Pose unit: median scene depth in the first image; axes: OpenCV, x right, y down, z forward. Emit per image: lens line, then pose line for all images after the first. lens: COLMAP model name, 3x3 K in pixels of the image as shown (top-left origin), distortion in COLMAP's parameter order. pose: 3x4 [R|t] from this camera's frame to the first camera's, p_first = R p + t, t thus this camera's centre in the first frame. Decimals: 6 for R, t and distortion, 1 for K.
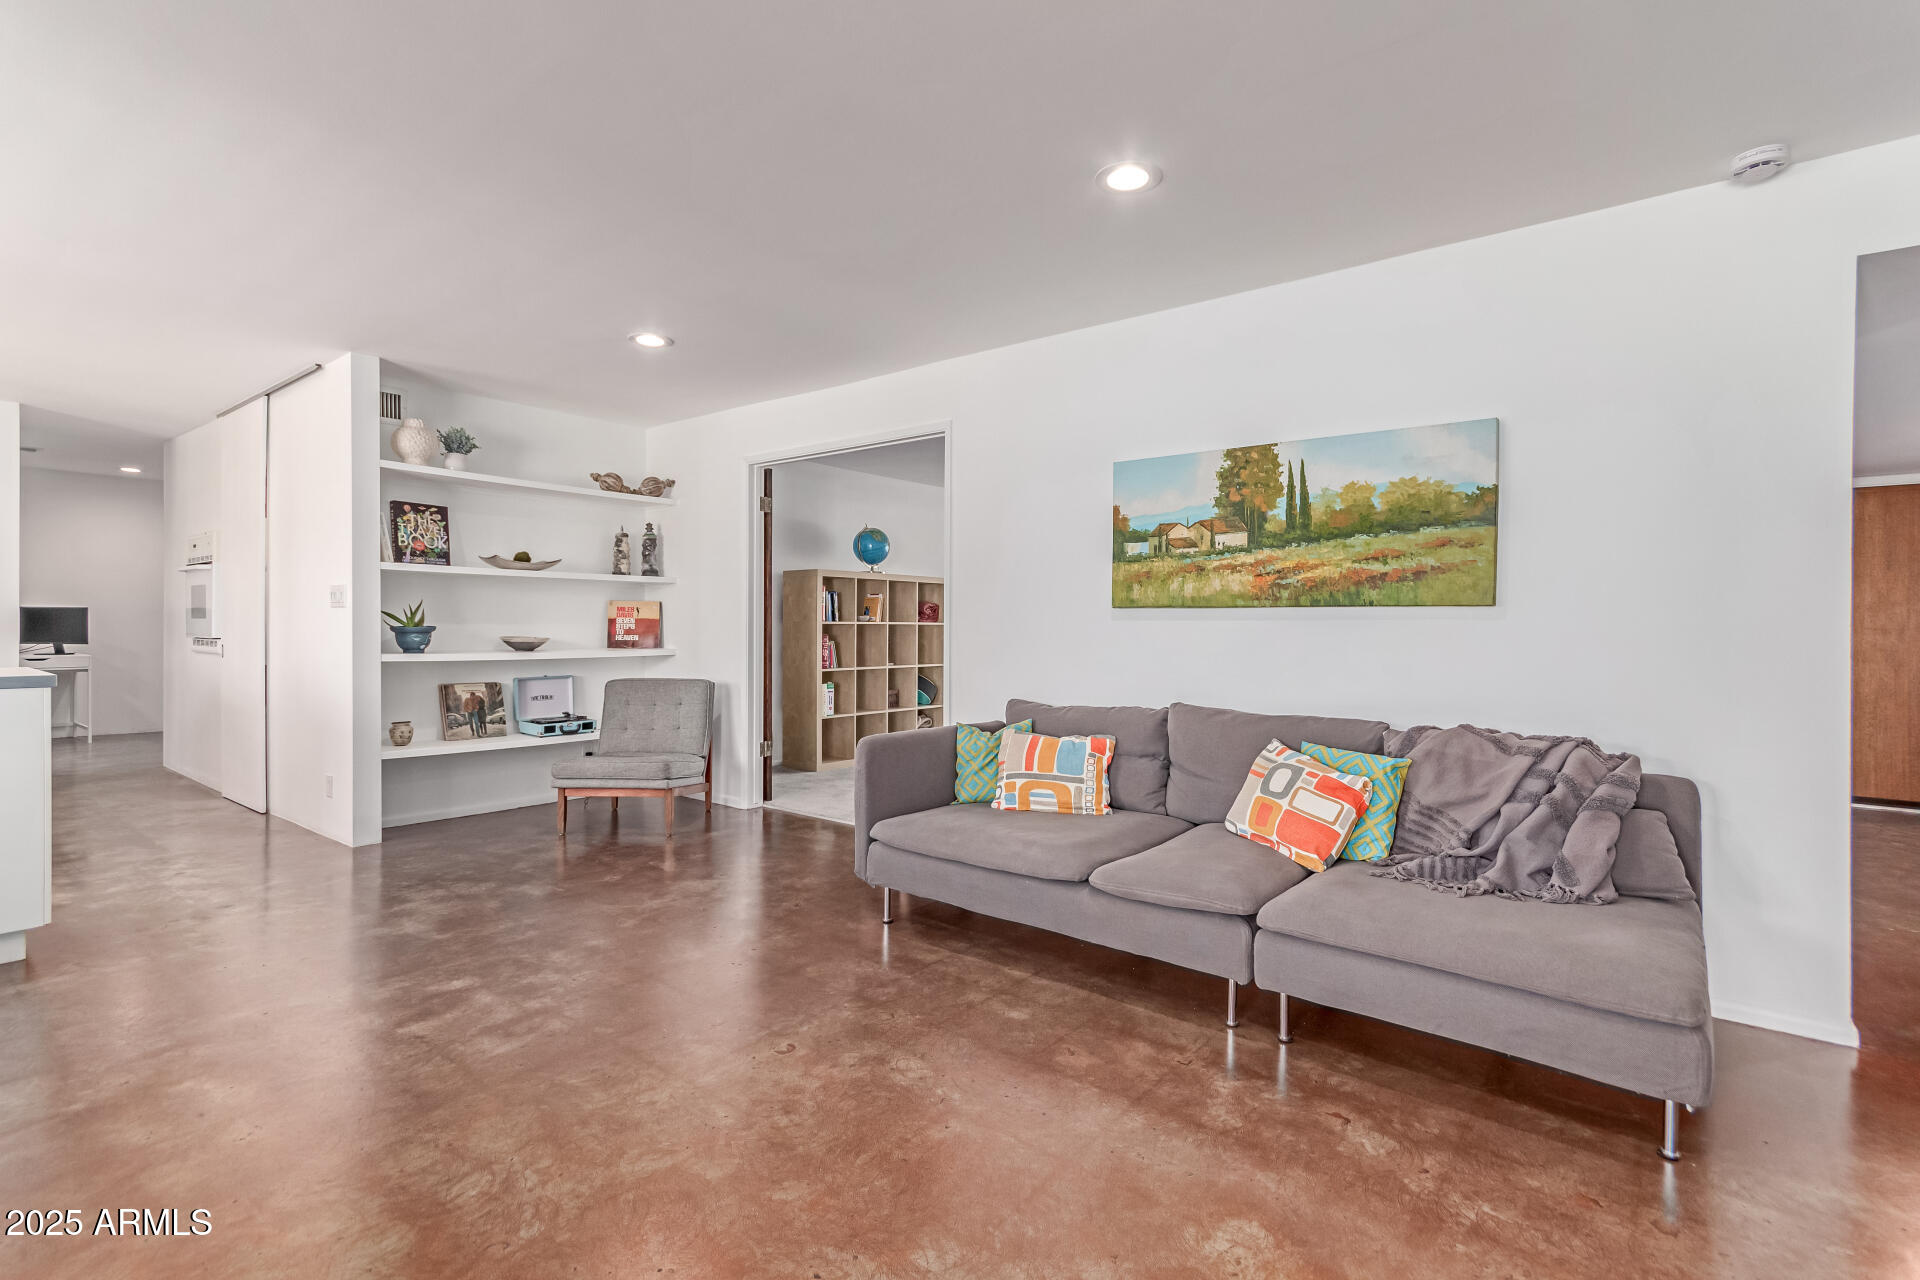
lens RADIAL K [[889.2, 0, 968.2], [0, 889.2, 628.7], [0, 0, 1]] dist [0.016166, -0.003097]
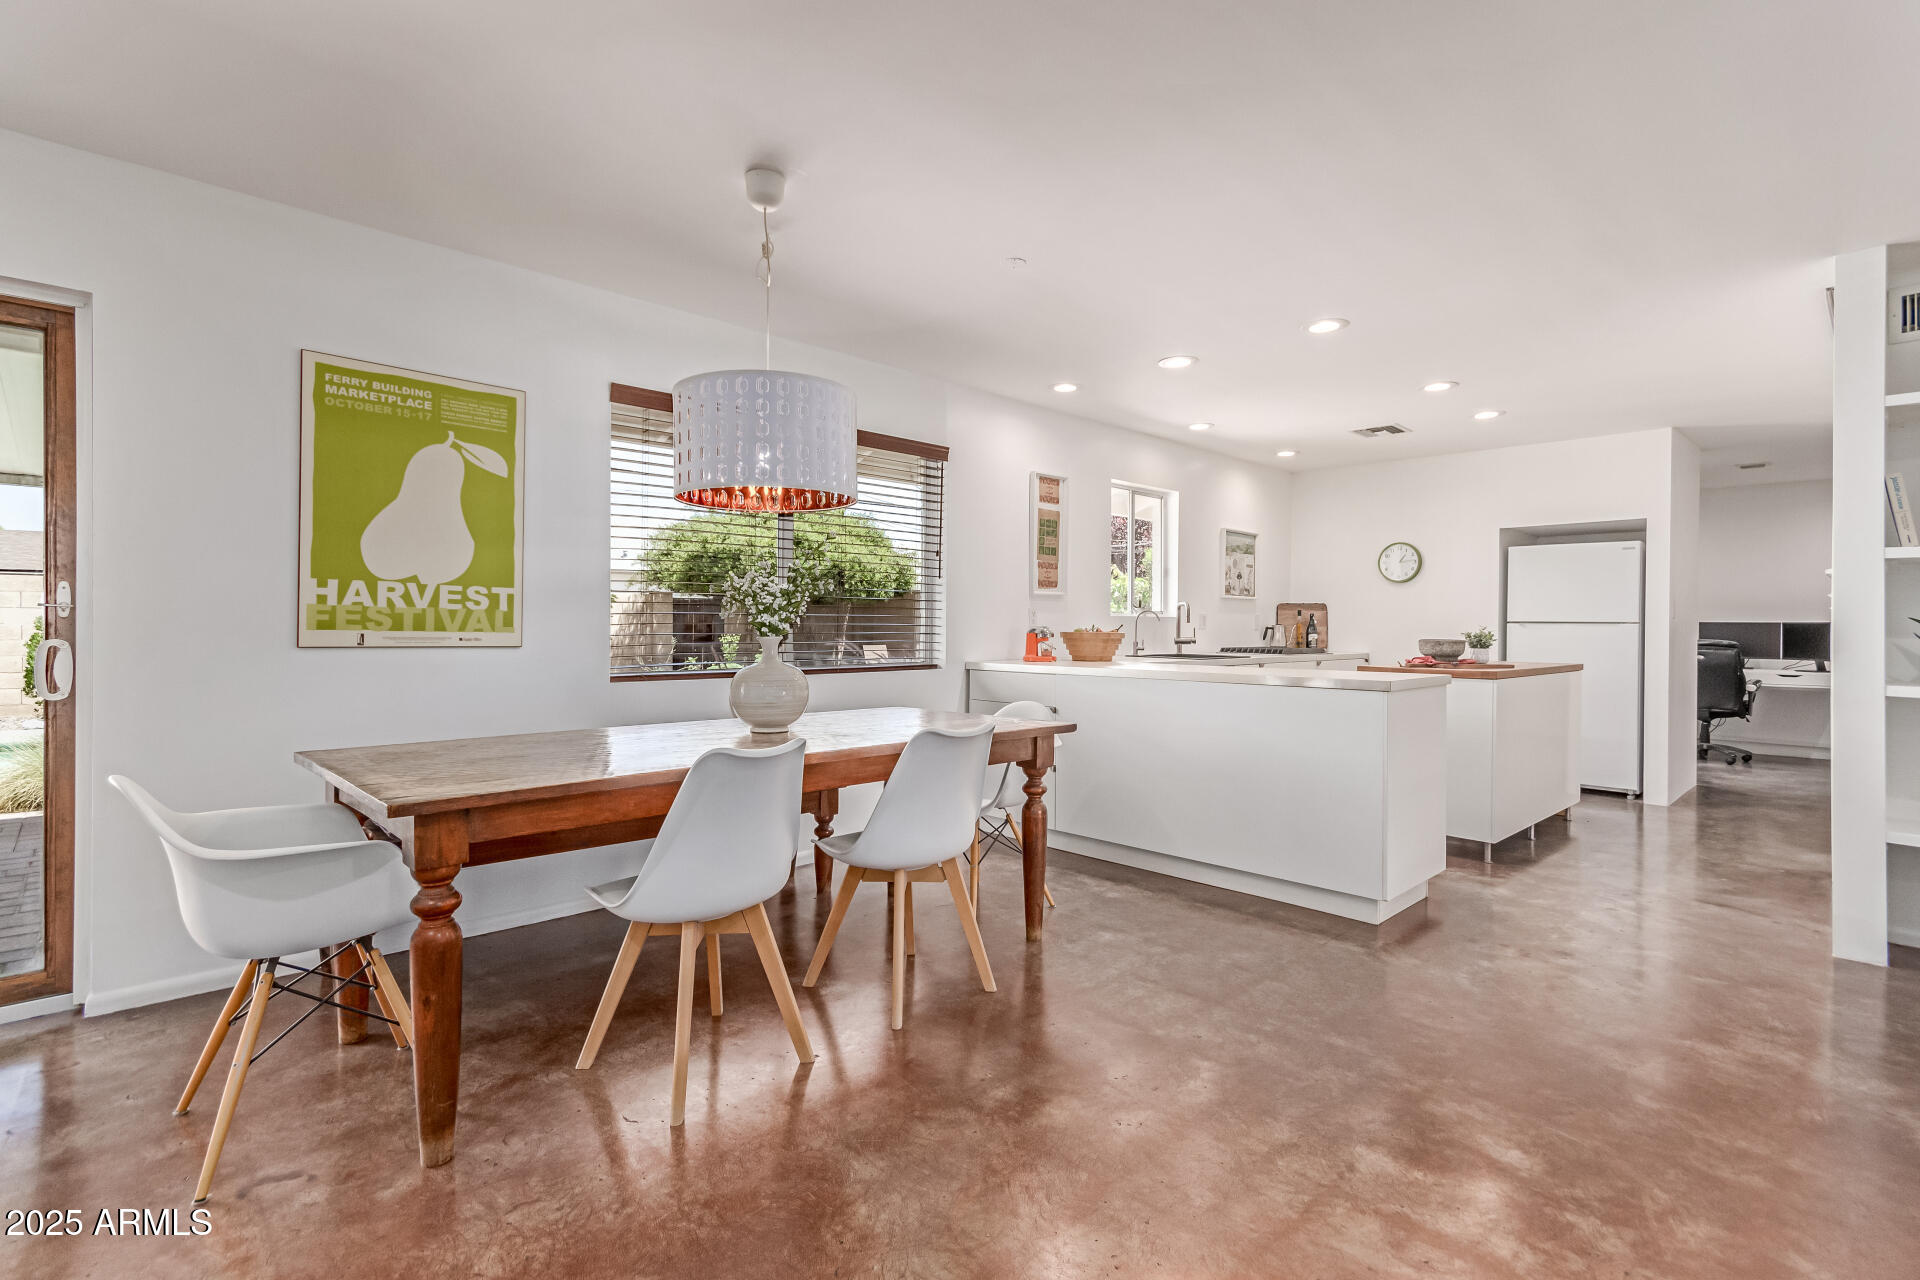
lens RADIAL K [[889.2, 0, 960.8], [0, 889.2, 629.2], [0, 0, 1]] dist [0.016166, -0.003097]
pose [[-0.136039, -0.006182, -0.990684, 0.136849], [-0.013623, 0.999898, -0.004369, -0.001316], [0.990610, 0.012901, -0.136109, 0.513593]]
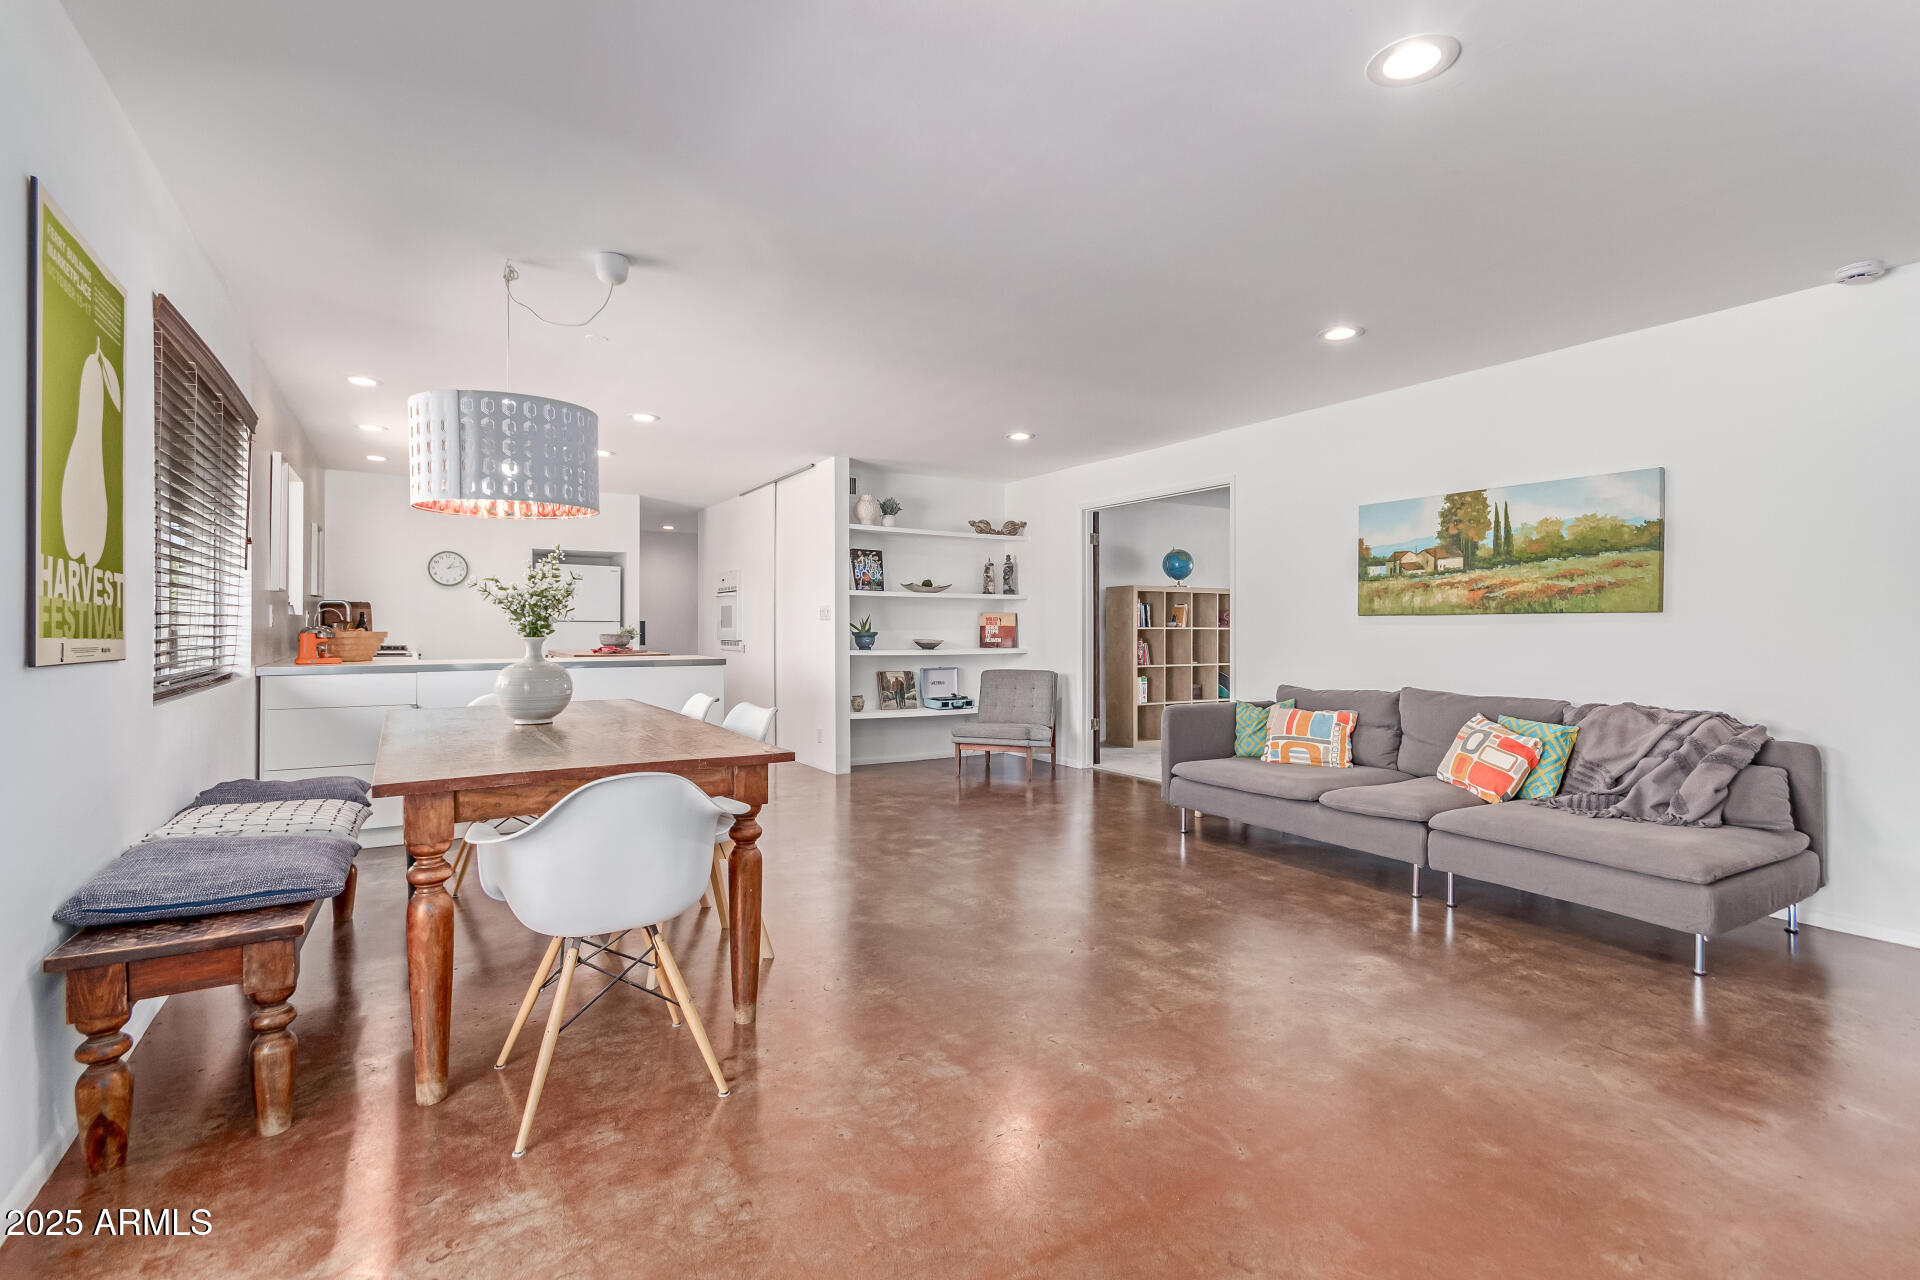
lens RADIAL K [[889.2, 0, 976.3], [0, 889.2, 630.2], [0, 0, 1]] dist [0.016166, -0.003097]
pose [[0.942527, -0.004881, -0.334095, 0.074137], [0.003217, 0.999980, -0.005536, 0.003919], [0.334115, 0.004143, 0.942523, -0.468295]]
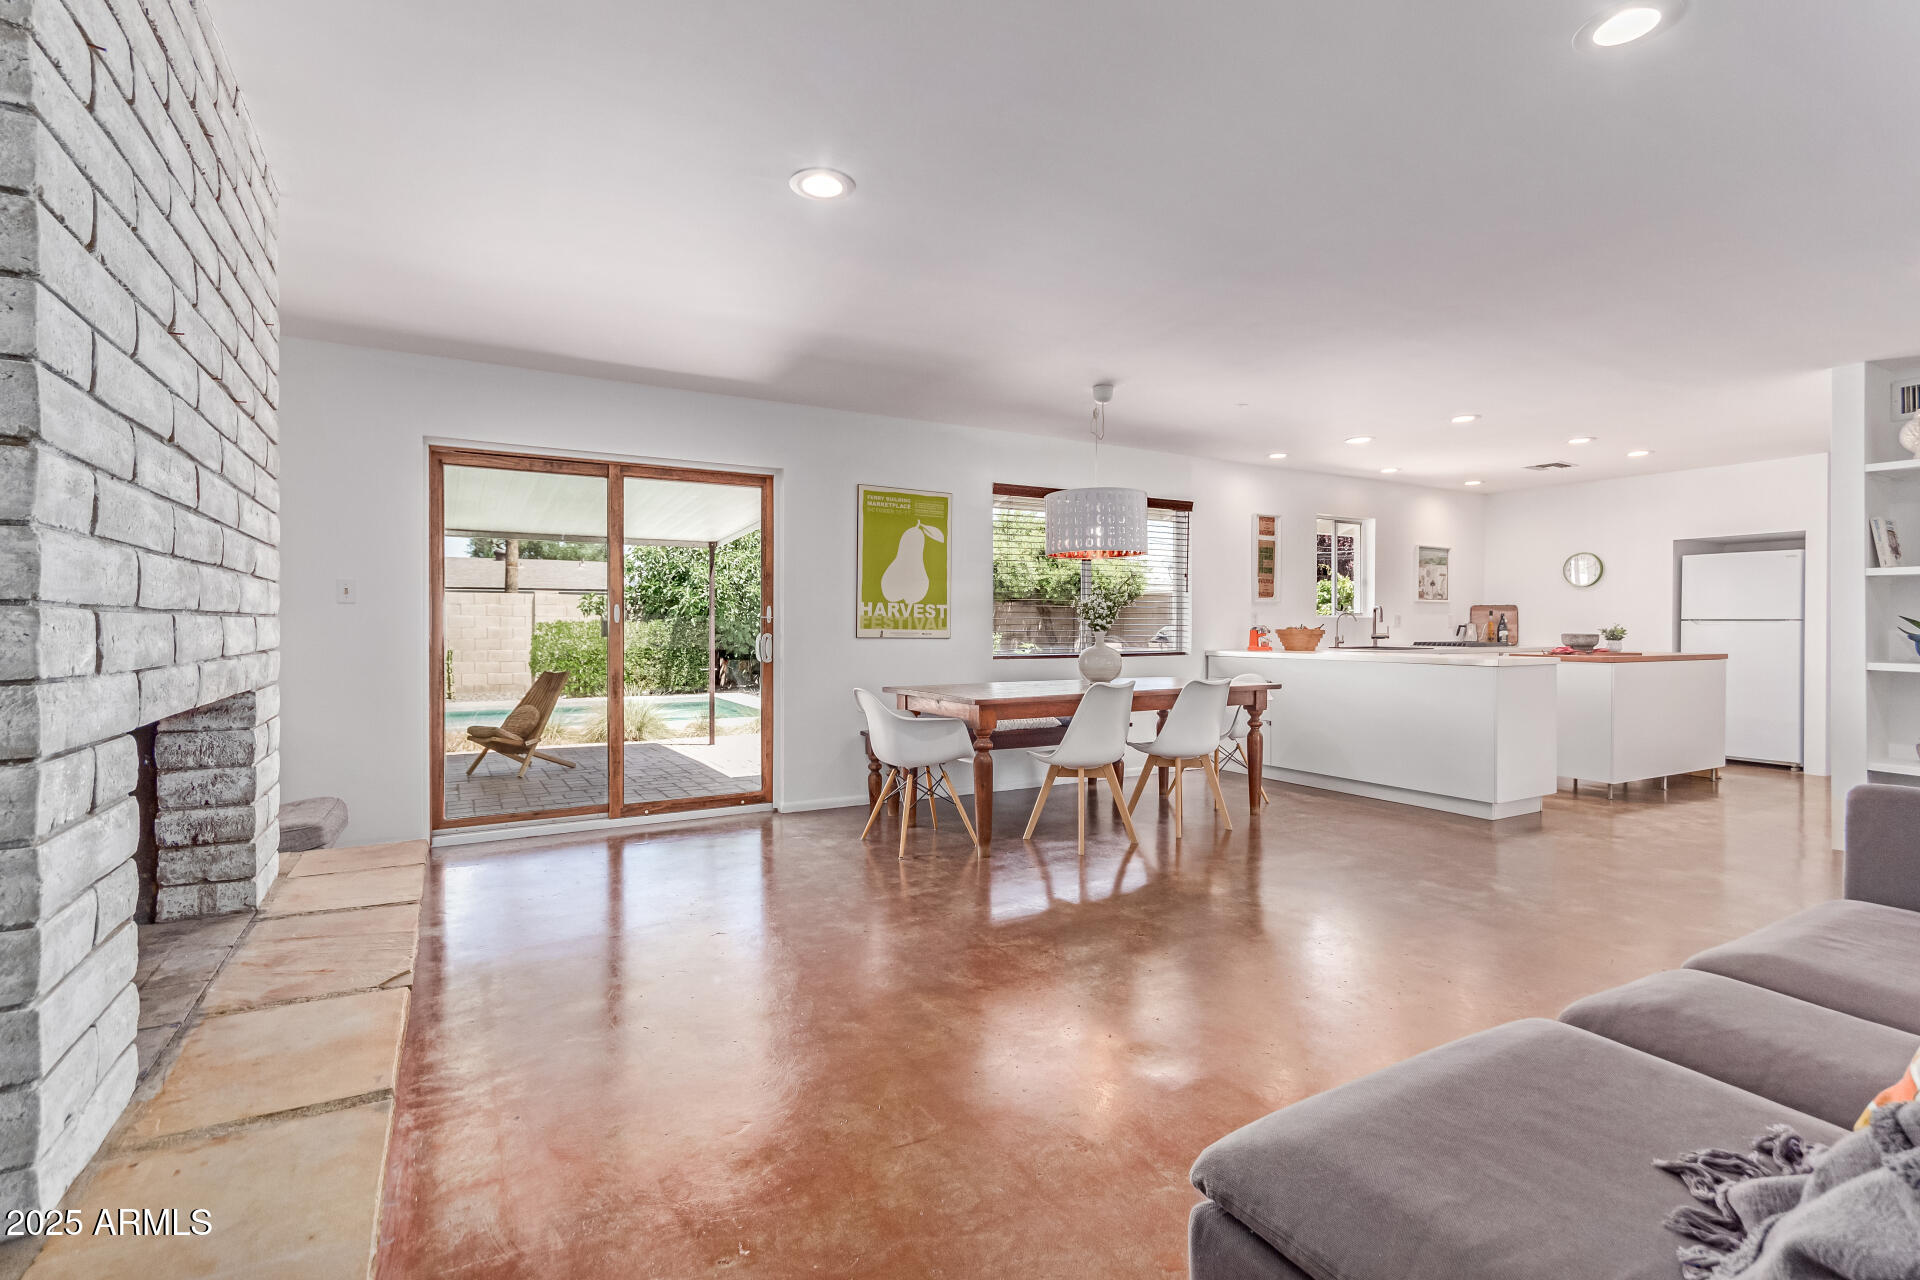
lens RADIAL K [[889.2, 0, 965.2], [0, 889.2, 631.8], [0, 0, 1]] dist [0.016166, -0.003097]
pose [[-0.363478, -0.002783, -0.931599, 0.795984], [-0.010747, 0.999942, 0.001206, 0.005405], [0.931541, 0.010450, -0.363486, 0.555230]]
